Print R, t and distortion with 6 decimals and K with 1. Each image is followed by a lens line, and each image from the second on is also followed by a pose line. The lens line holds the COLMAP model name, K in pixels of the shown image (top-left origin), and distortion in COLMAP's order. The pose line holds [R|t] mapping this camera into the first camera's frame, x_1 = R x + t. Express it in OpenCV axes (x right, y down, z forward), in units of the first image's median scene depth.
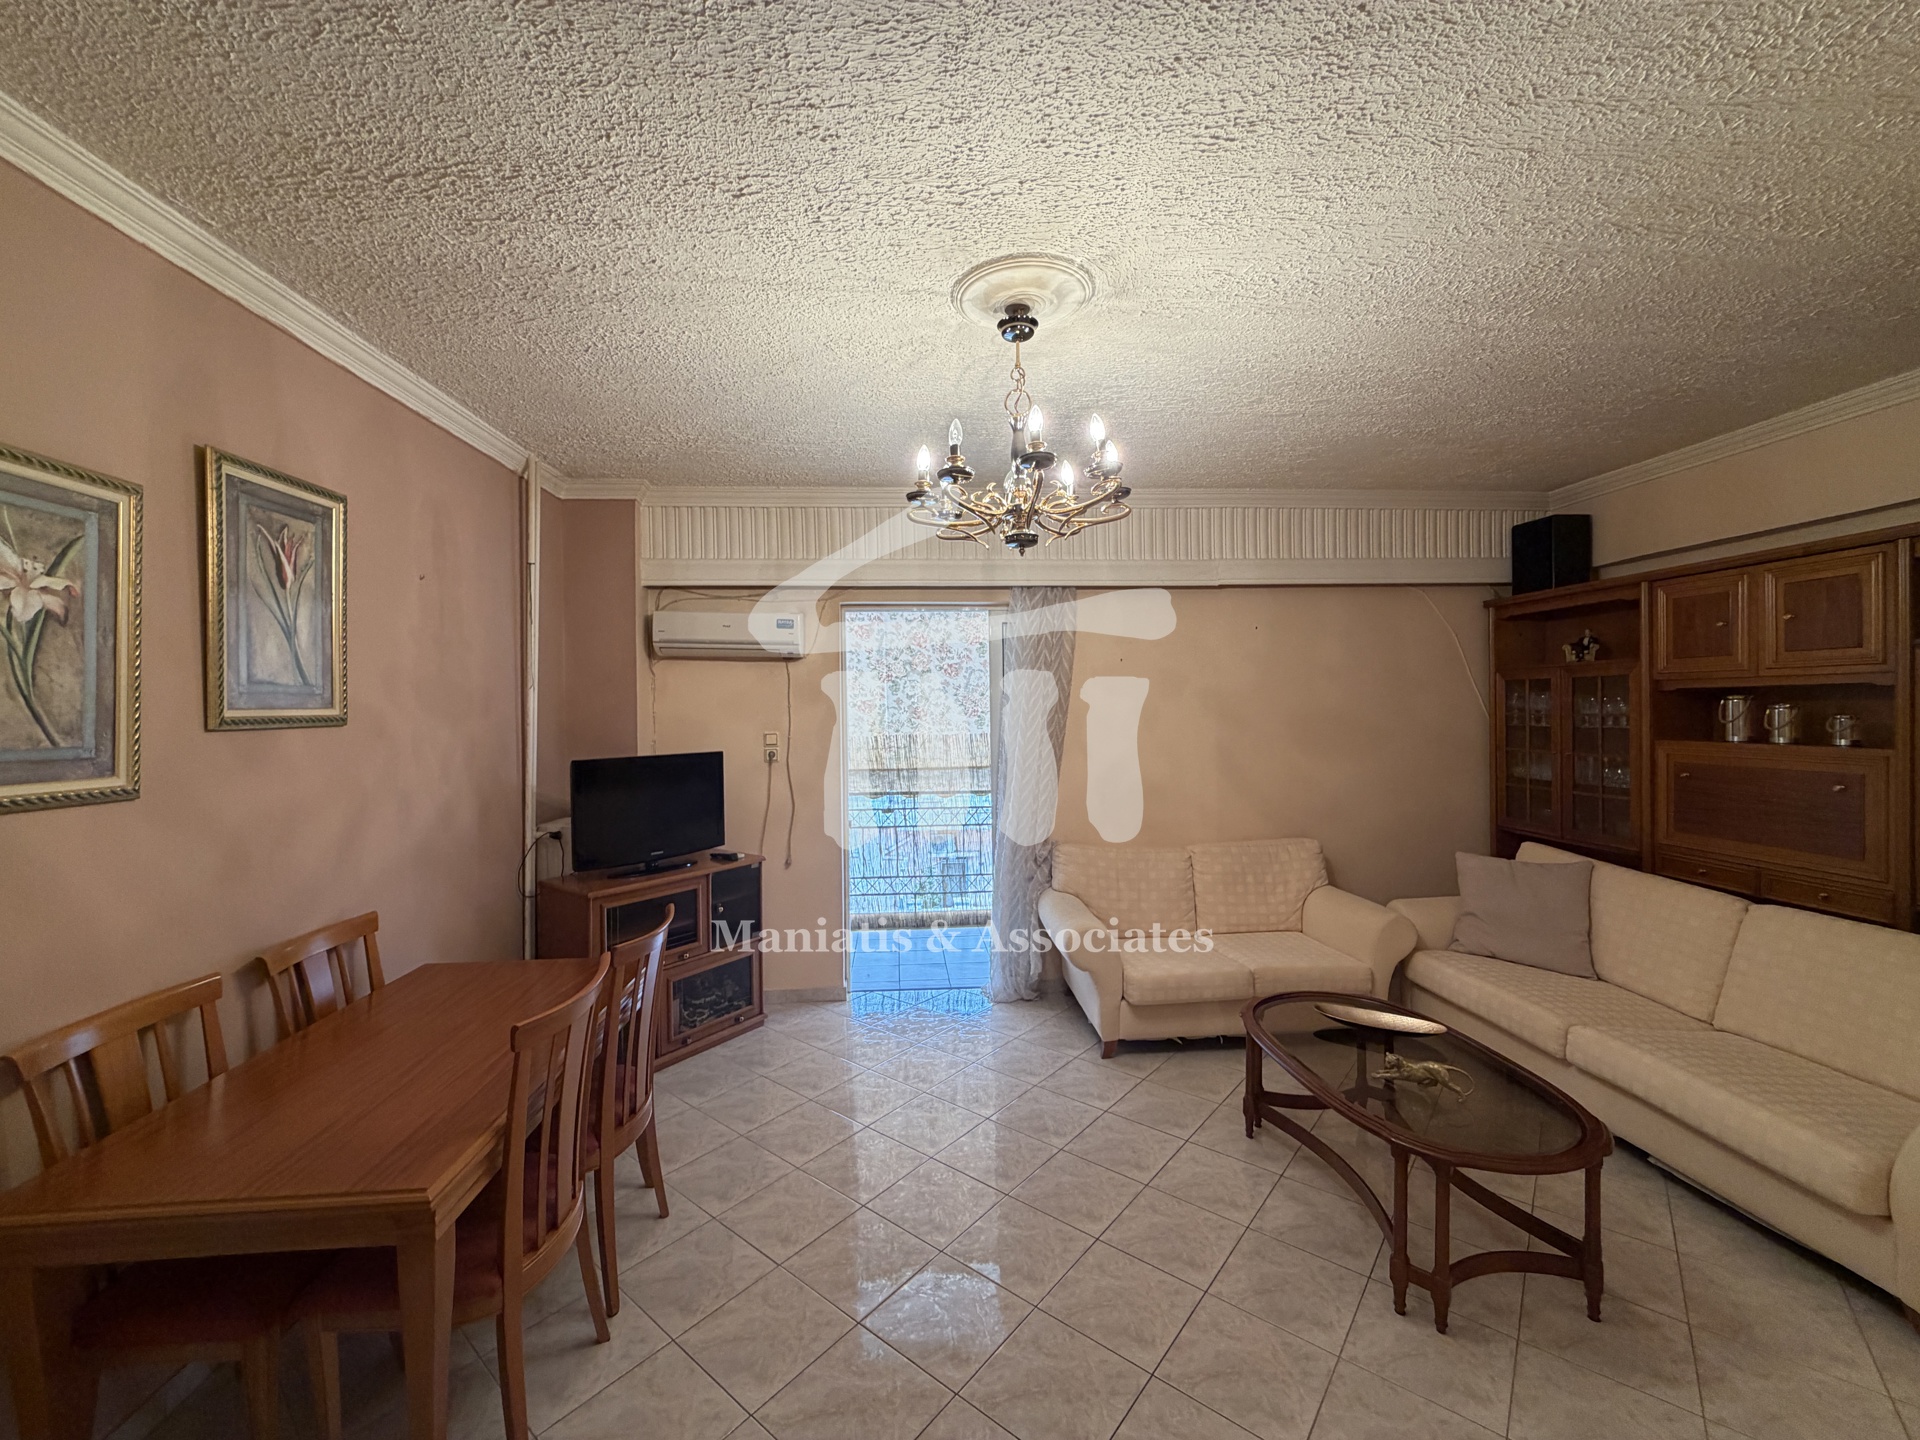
lens RADIAL K [[762.0, 0, 954.3], [0, 762.0, 719.6], [0, 0, 1]] dist [-0.000327, -0.000084]
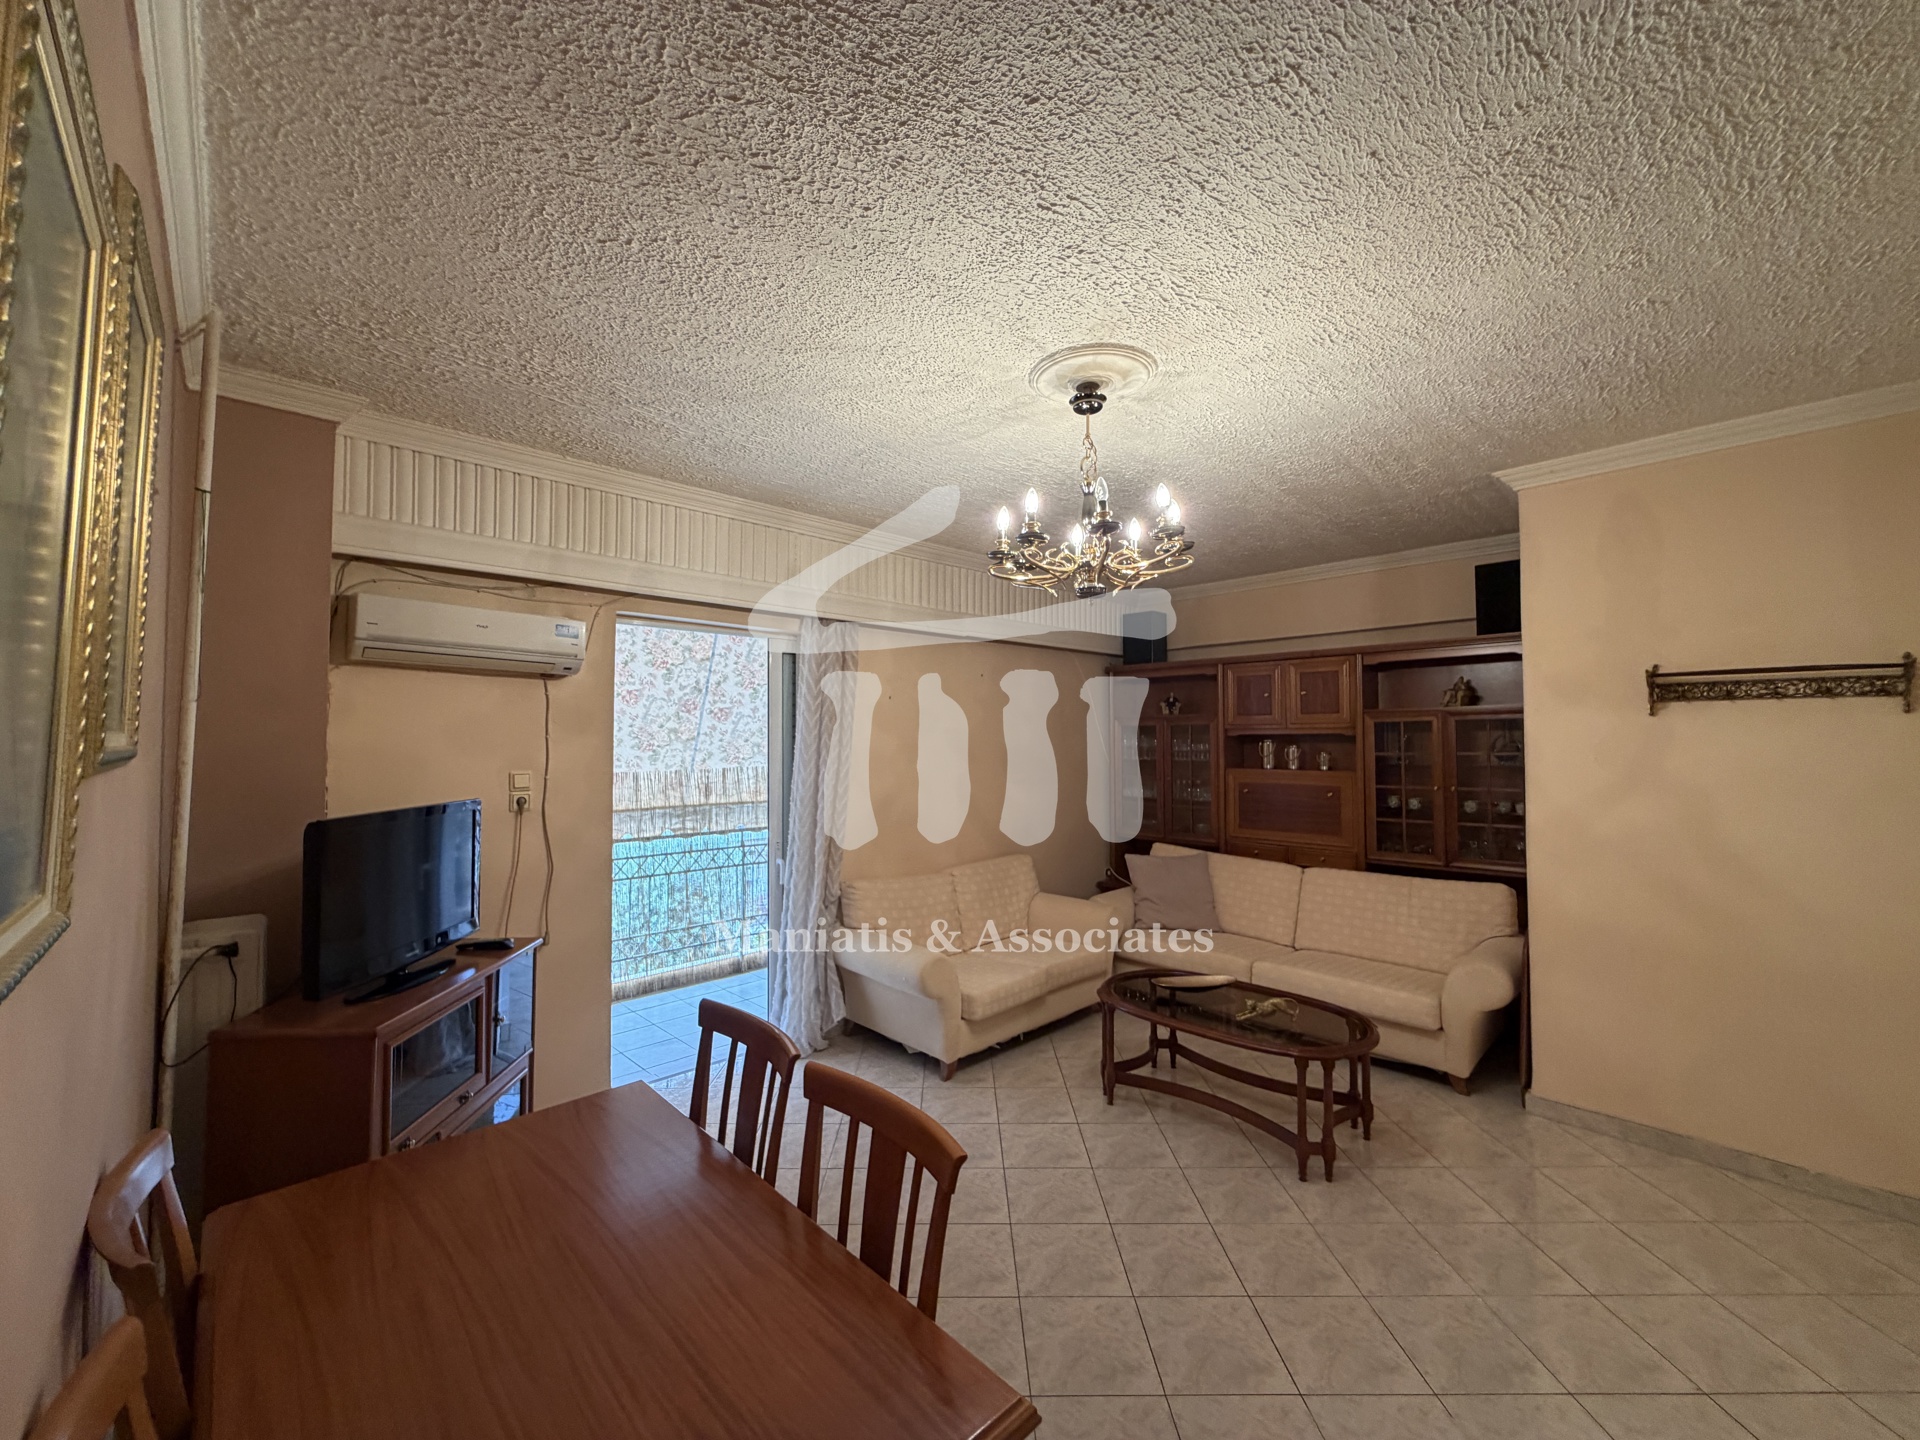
lens RADIAL K [[762.0, 0, 954.7], [0, 762.0, 719.3], [0, 0, 1]] dist [-0.000327, -0.000084]
pose [[0.768483, 0.029655, 0.639182, -0.484136], [-0.000350, 0.998945, -0.045925, -0.000552], [-0.639870, 0.035069, 0.767683, 0.181009]]
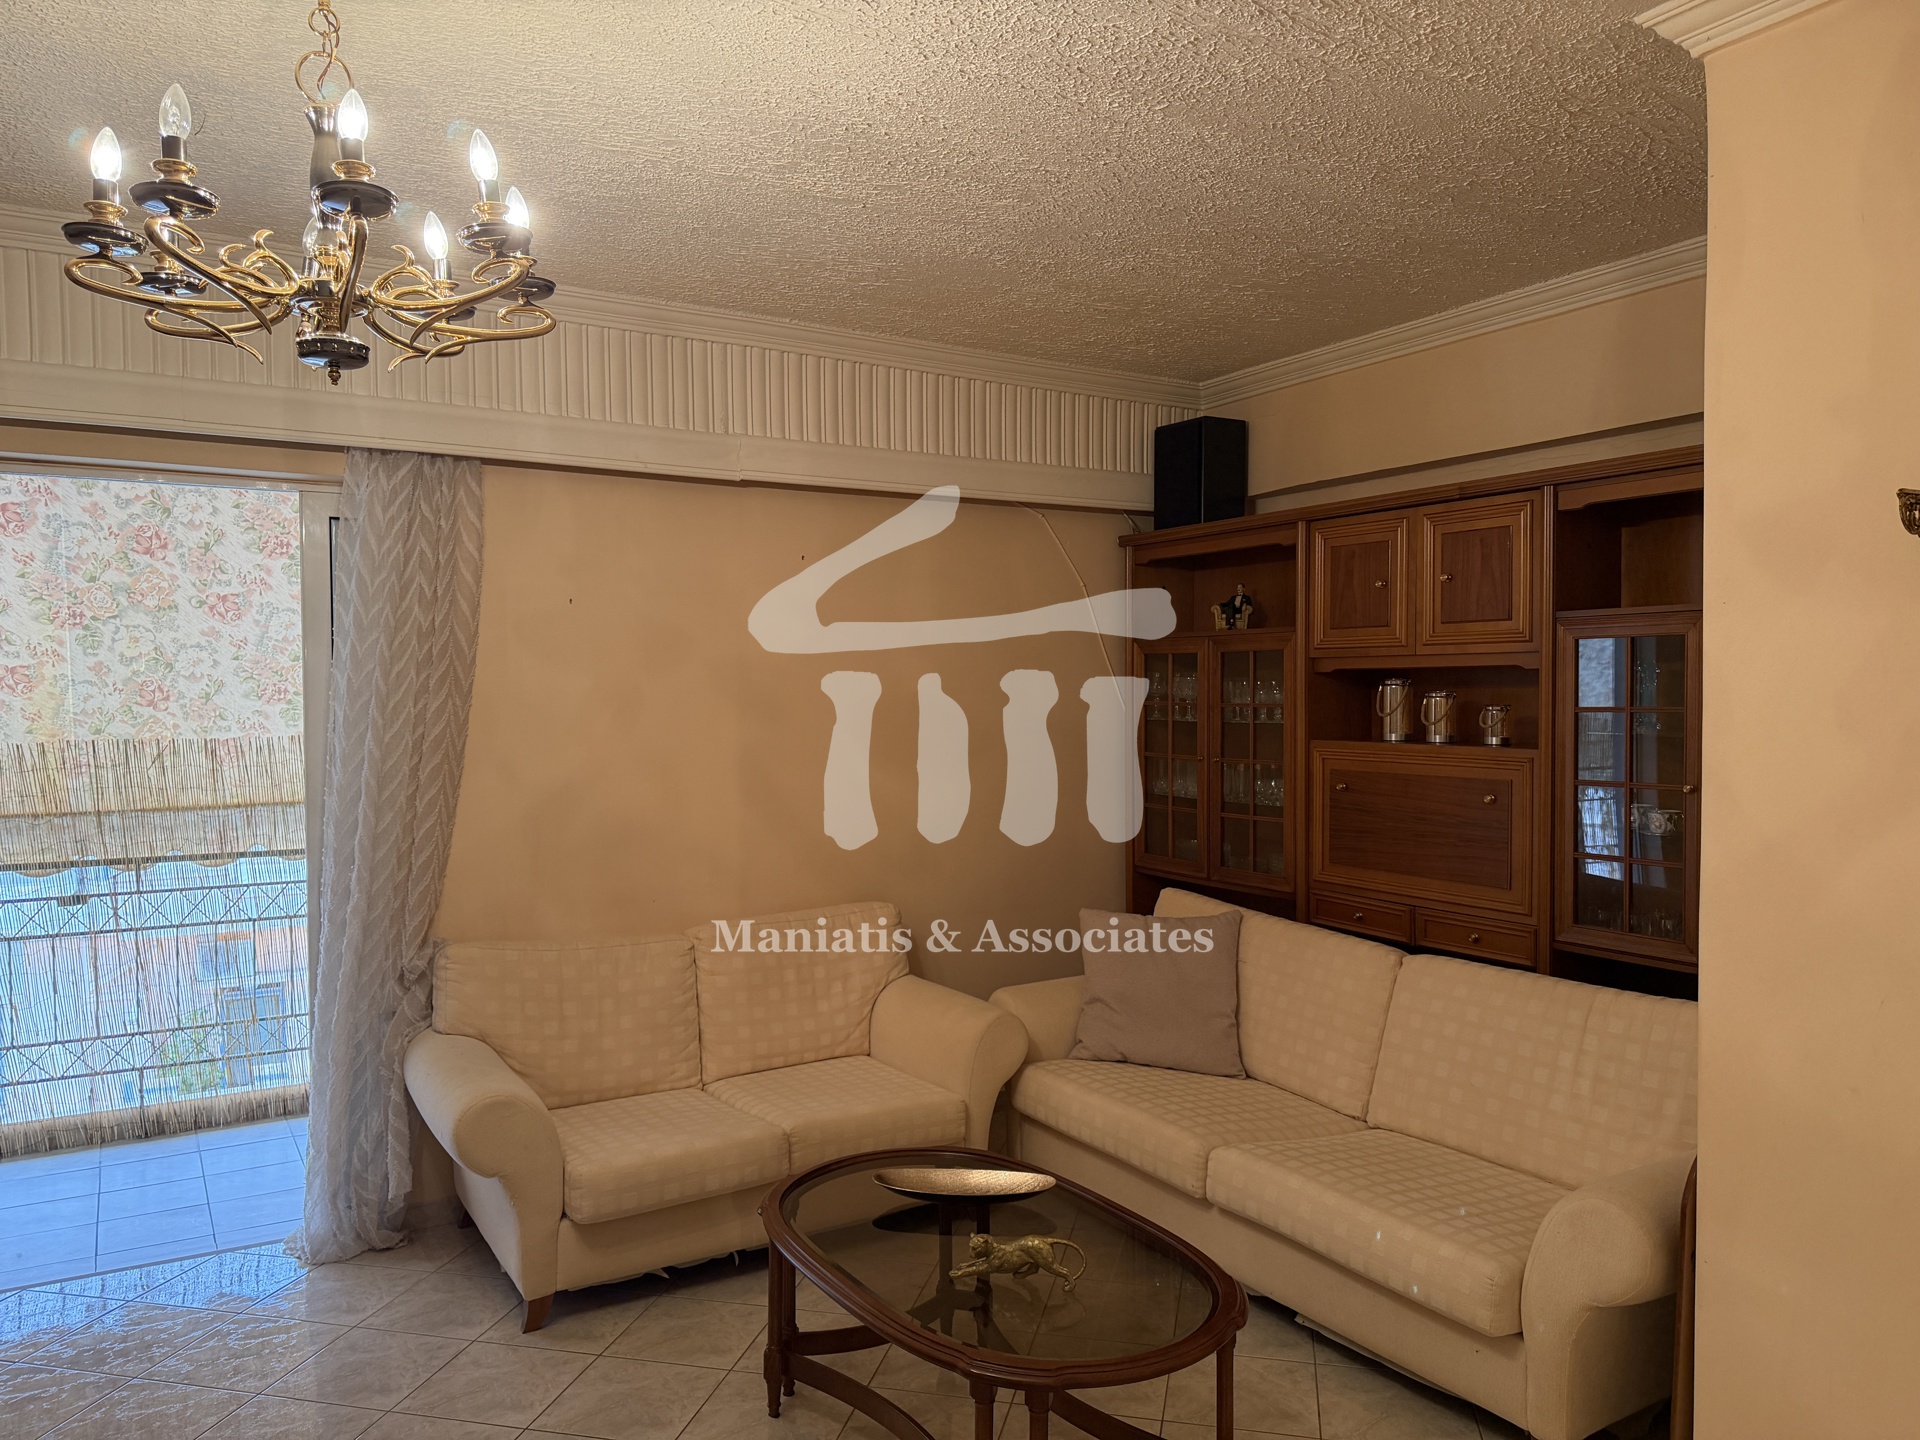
lens RADIAL K [[1346.2, 0, 952.6], [0, 1346.2, 727.0], [0, 0, 1]] dist [0.064032, -0.079904]
pose [[0.891586, -0.002675, 0.452844, 0.028389], [-0.003231, 0.999920, 0.012268, 0.000382], [-0.452840, -0.012401, 0.891505, 0.002042]]
